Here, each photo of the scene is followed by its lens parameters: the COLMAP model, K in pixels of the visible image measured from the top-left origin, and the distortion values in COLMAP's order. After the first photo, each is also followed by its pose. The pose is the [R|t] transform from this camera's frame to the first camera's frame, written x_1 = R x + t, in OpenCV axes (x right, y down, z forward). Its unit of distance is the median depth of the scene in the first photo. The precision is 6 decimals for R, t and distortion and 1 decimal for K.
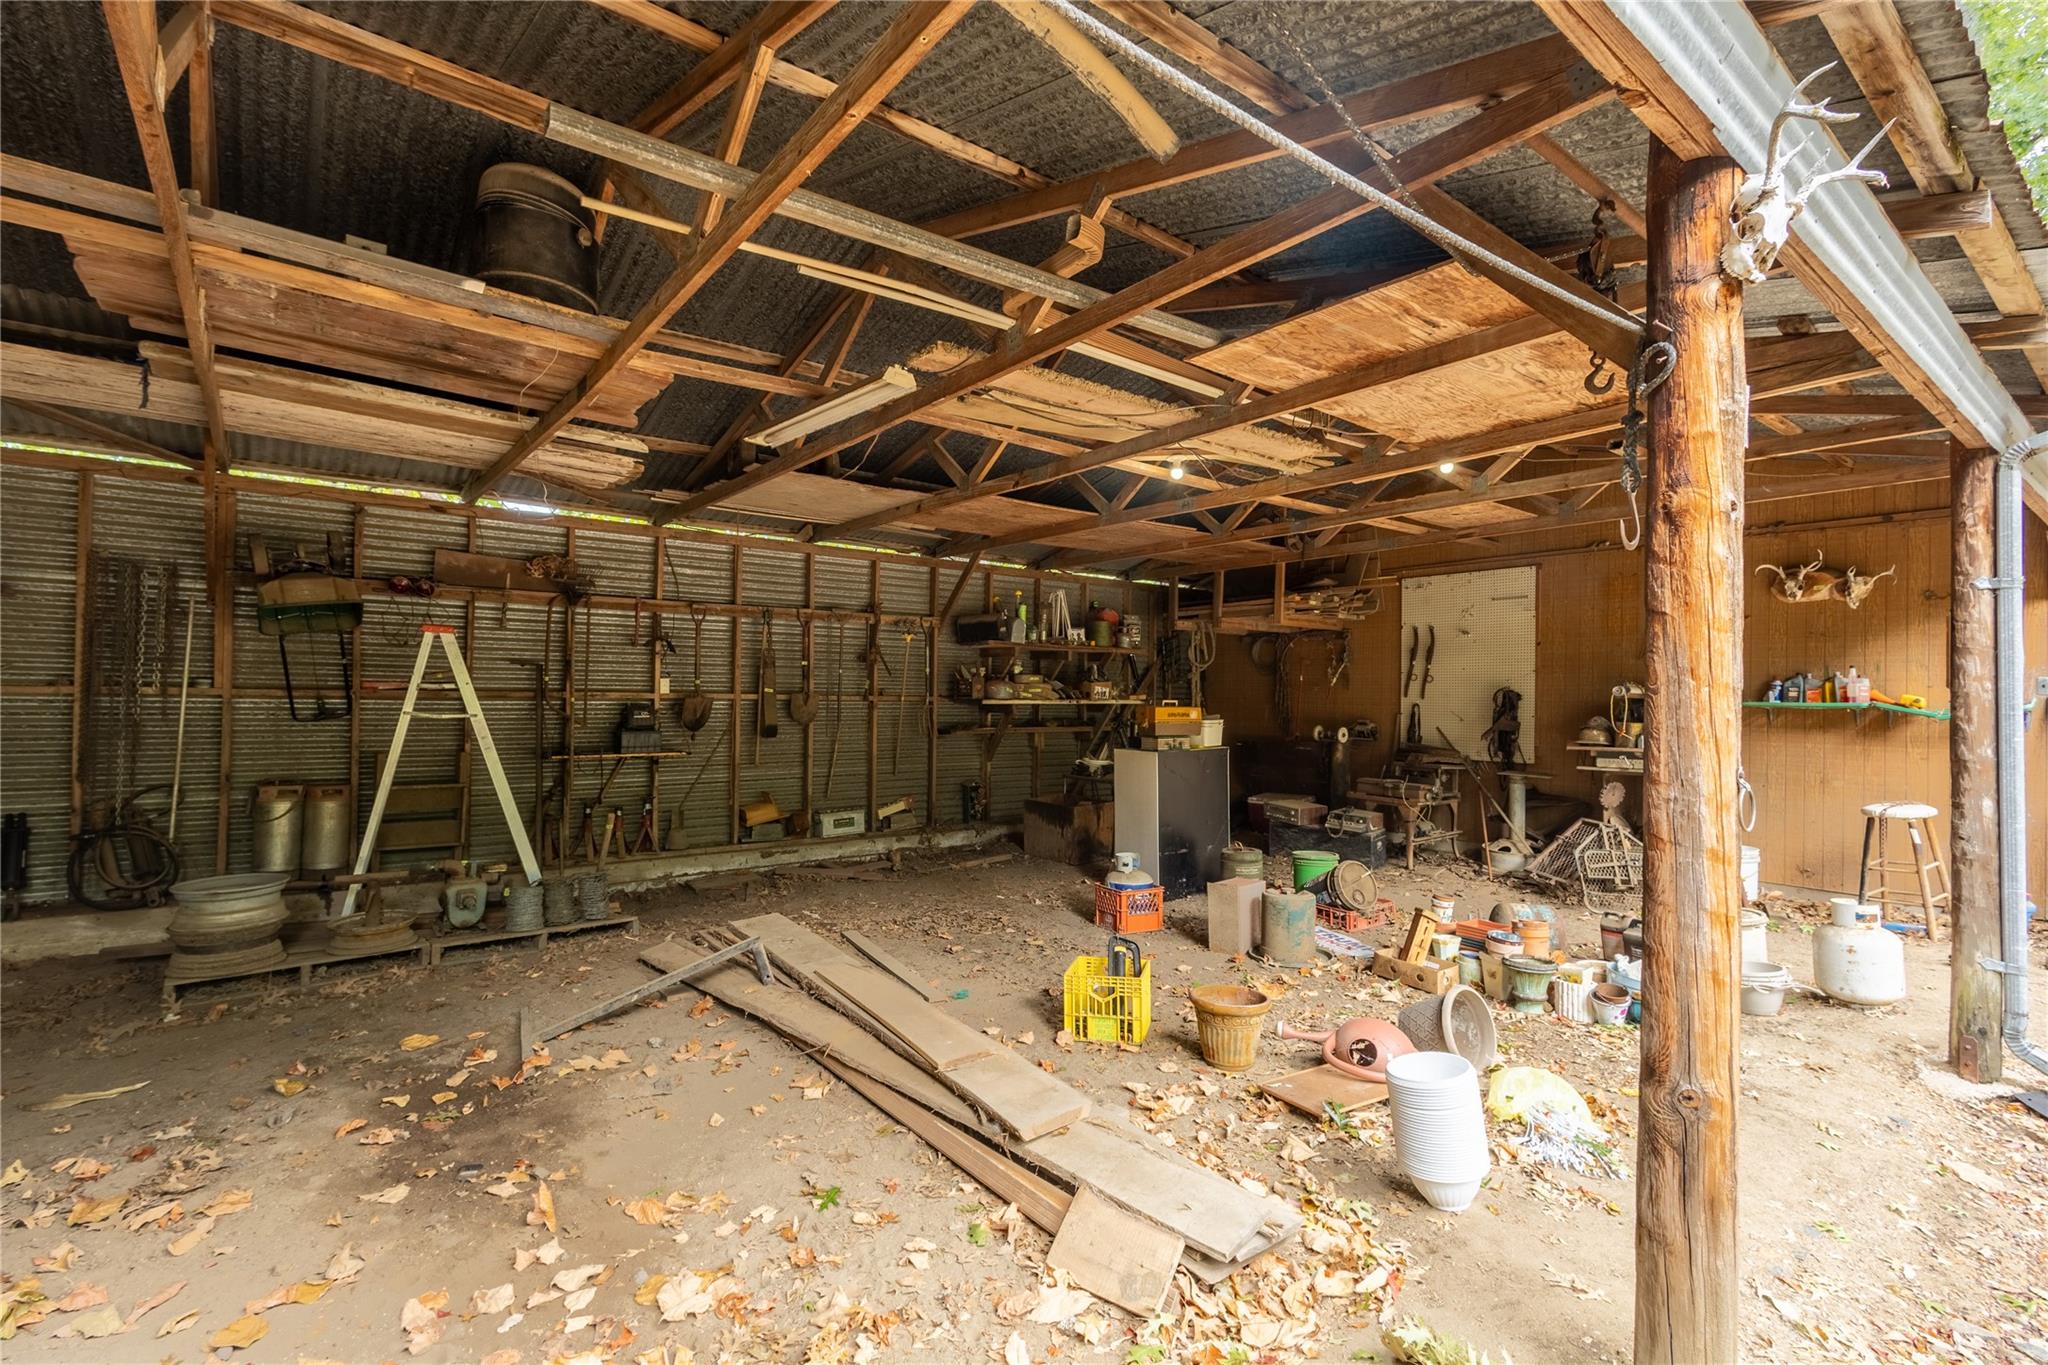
lens RADIAL K [[940.5, 0, 1025.4], [0, 940.5, 683.0], [0, 0, 1]] dist [0.008959, -0.001492]
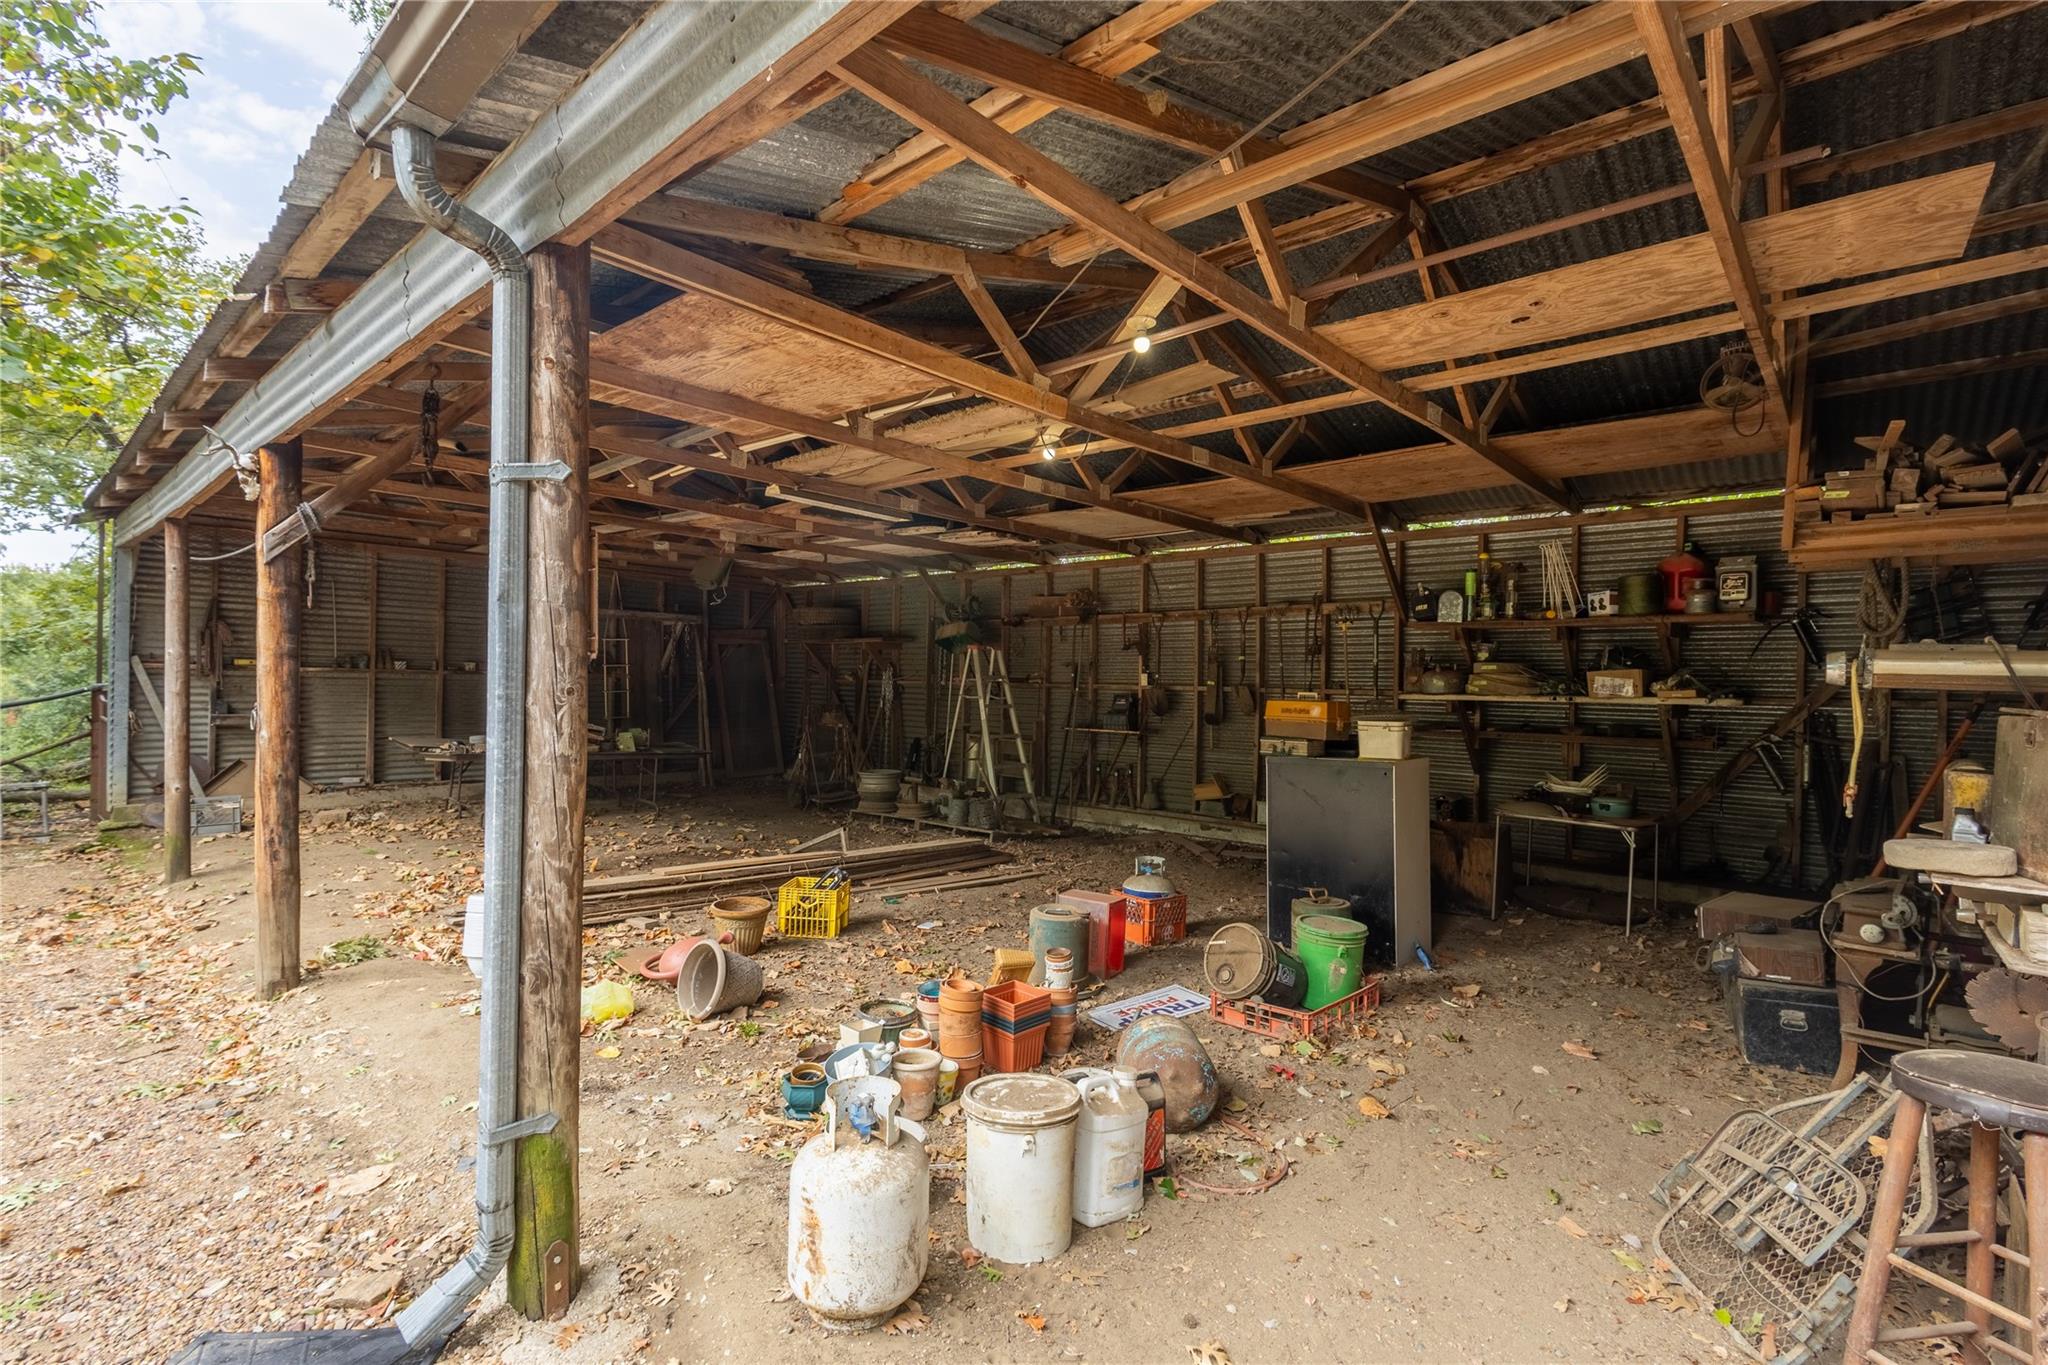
lens RADIAL K [[940.5, 0, 1025.8], [0, 940.5, 682.6], [0, 0, 1]] dist [0.008959, -0.001492]
pose [[0.174852, -0.006740, -0.984572, 0.770568], [0.003184, 0.999975, -0.006280, 0.013189], [0.984590, -0.002037, 0.174870, 0.559299]]
